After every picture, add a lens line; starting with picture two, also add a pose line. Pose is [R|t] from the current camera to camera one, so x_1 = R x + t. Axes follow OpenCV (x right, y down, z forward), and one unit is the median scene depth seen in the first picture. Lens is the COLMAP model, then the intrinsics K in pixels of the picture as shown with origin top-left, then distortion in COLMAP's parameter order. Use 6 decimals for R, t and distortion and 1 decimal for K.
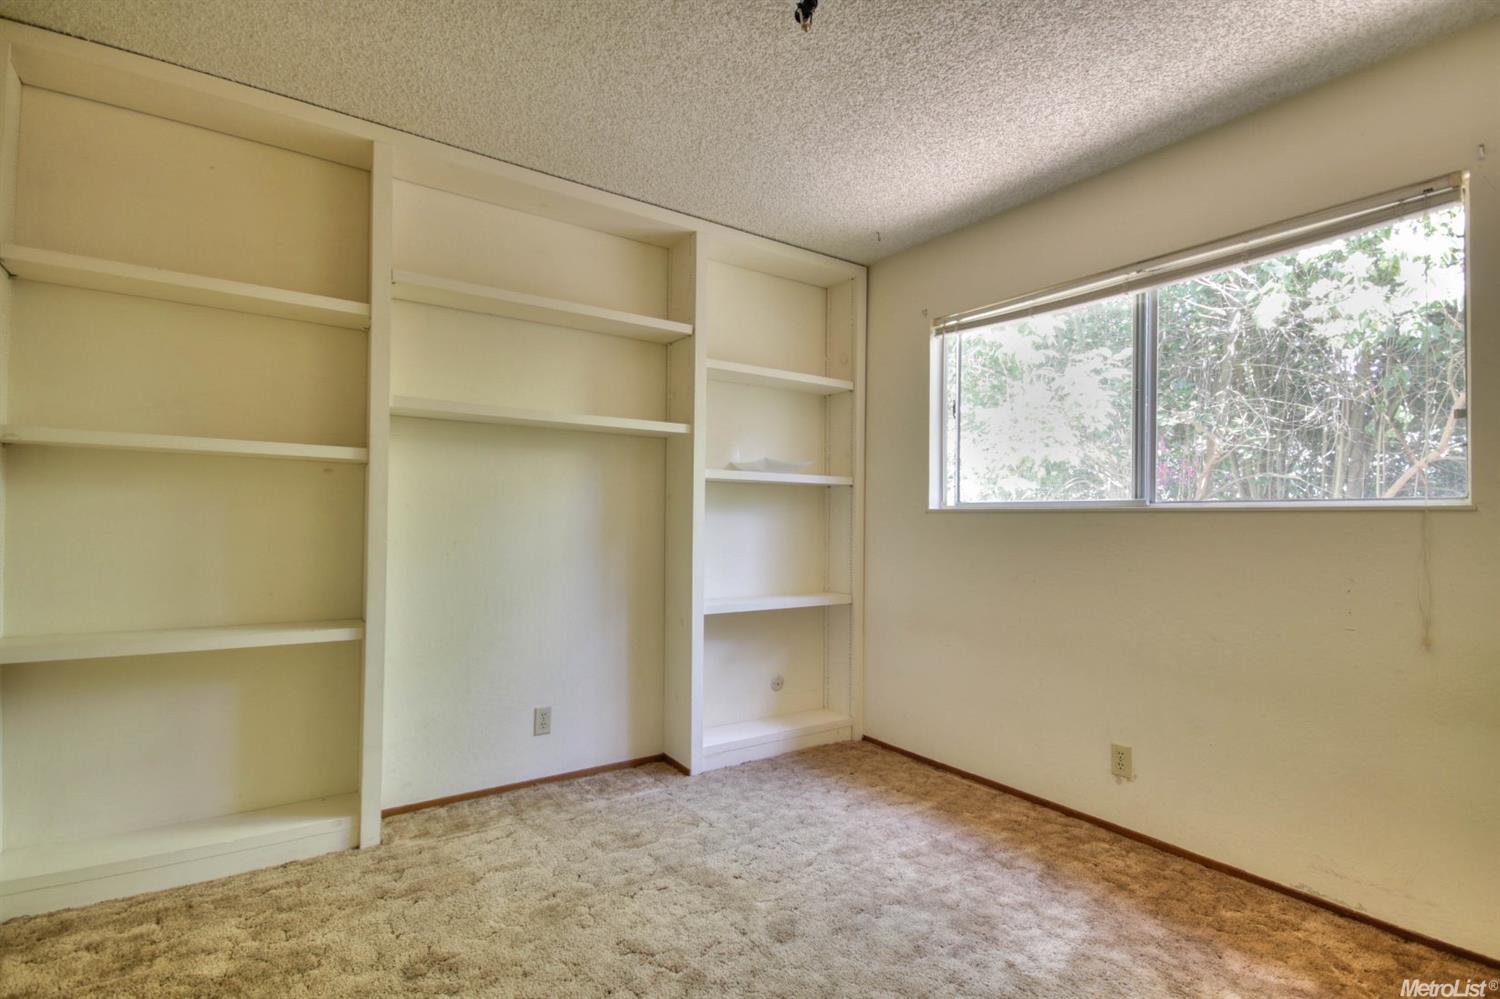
lens RADIAL K [[715.3, 0, 750.0], [0, 715.3, 509.2], [0, 0, 1]] dist [0.000654, -0.000934]
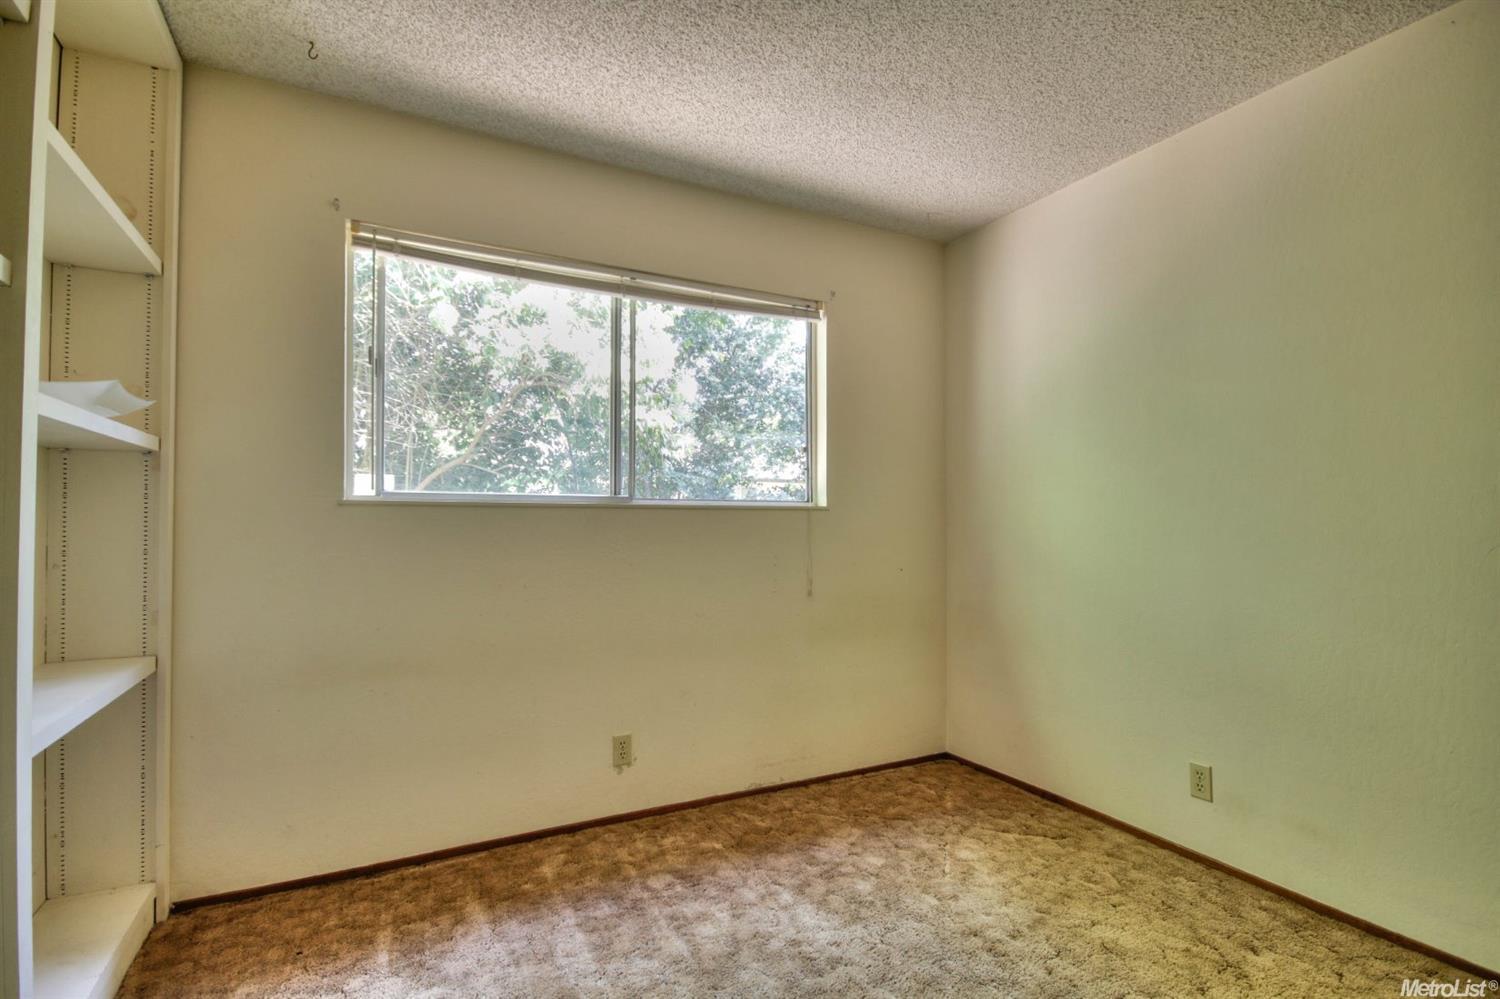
lens RADIAL K [[715.3, 0, 750.0], [0, 715.3, 509.2], [0, 0, 1]] dist [0.000654, -0.000934]
pose [[0.121637, 0.003712, 0.992568, -0.470747], [-0.016866, 0.999856, -0.001672, 0.004443], [-0.992431, -0.016538, 0.121682, 0.686185]]
